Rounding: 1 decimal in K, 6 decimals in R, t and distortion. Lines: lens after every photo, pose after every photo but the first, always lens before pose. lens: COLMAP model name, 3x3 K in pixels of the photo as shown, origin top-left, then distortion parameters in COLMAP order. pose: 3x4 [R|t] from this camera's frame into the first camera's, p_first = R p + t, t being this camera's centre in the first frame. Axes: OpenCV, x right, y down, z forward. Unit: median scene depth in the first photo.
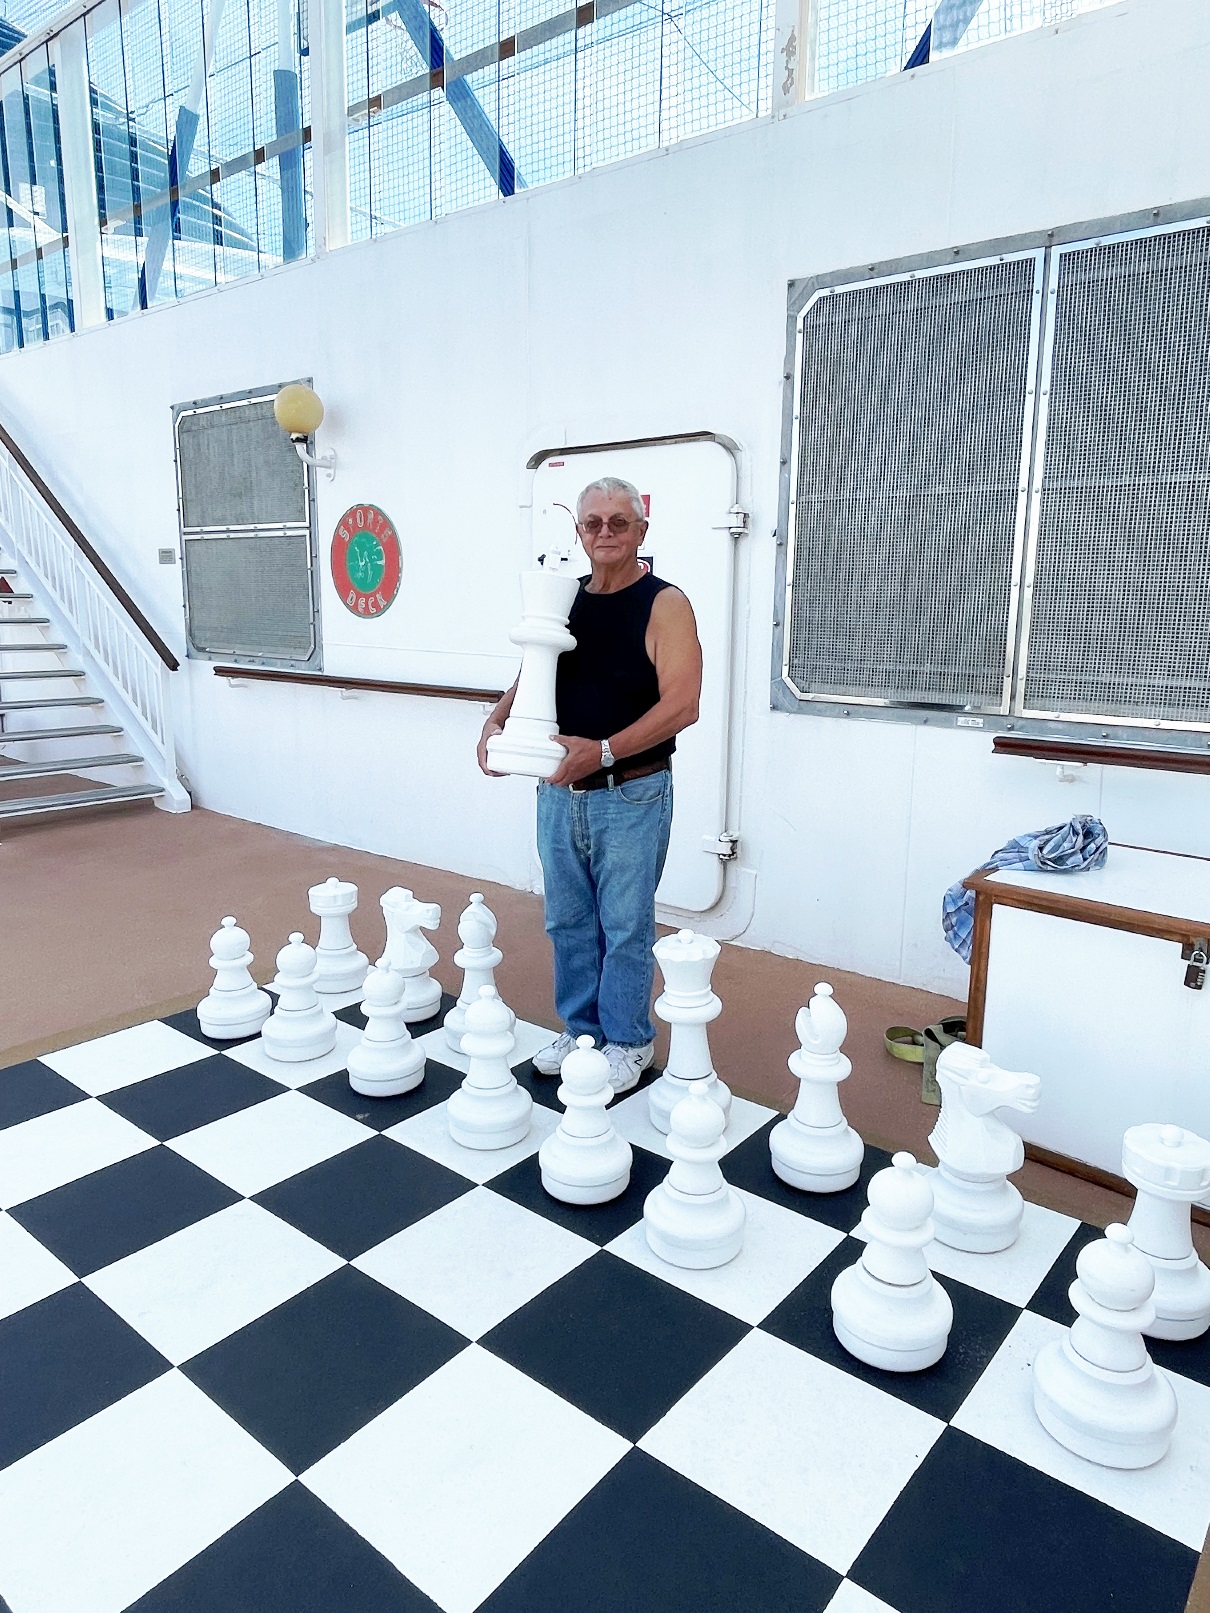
lens RADIAL K [[1053.4, 0, 605.0], [0, 1053.4, 806.5], [0, 0, 1]] dist [0.000631, -0.024699]
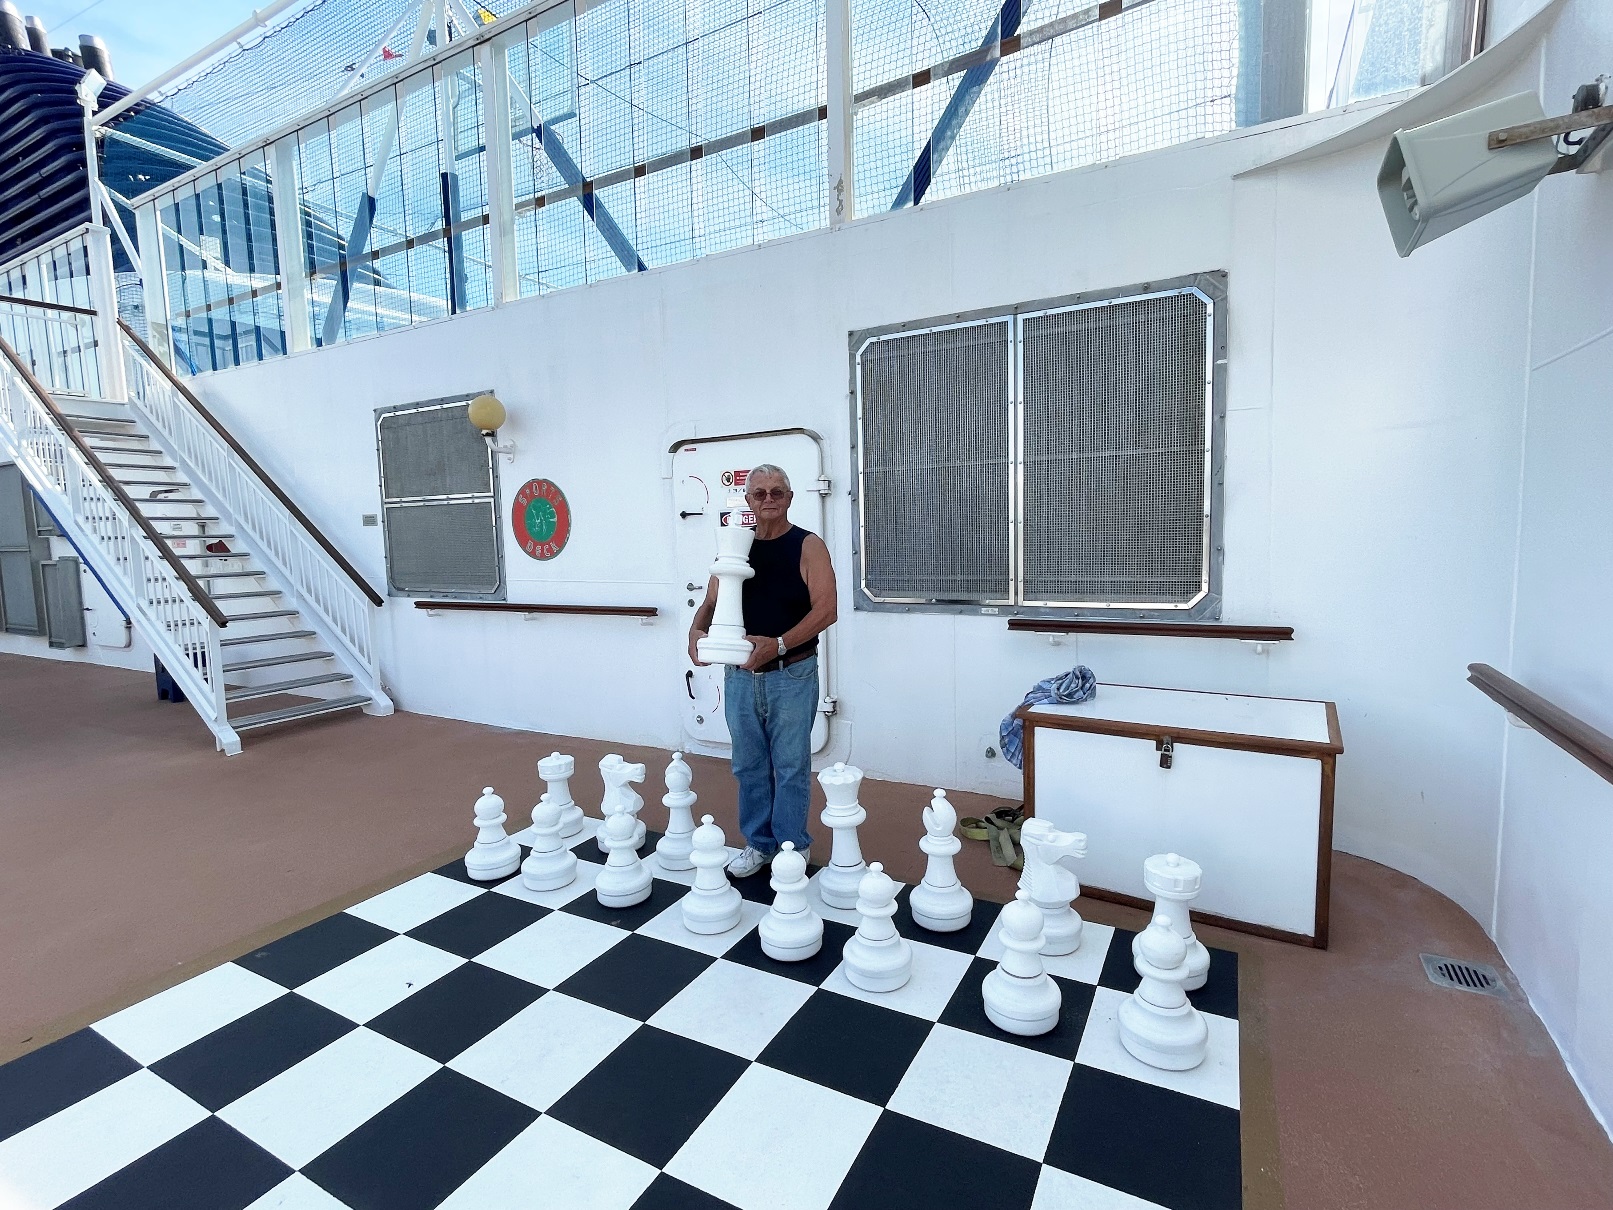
lens RADIAL K [[780.8, 0, 806.5], [0, 780.8, 605.0], [0, 0, 1]] dist [-0.010706, -0.000584]
pose [[0.982861, -0.055685, 0.175736, -0.127057], [0.073337, 0.992715, -0.095598, -0.000247], [-0.169133, 0.106848, 0.979785, -0.071357]]
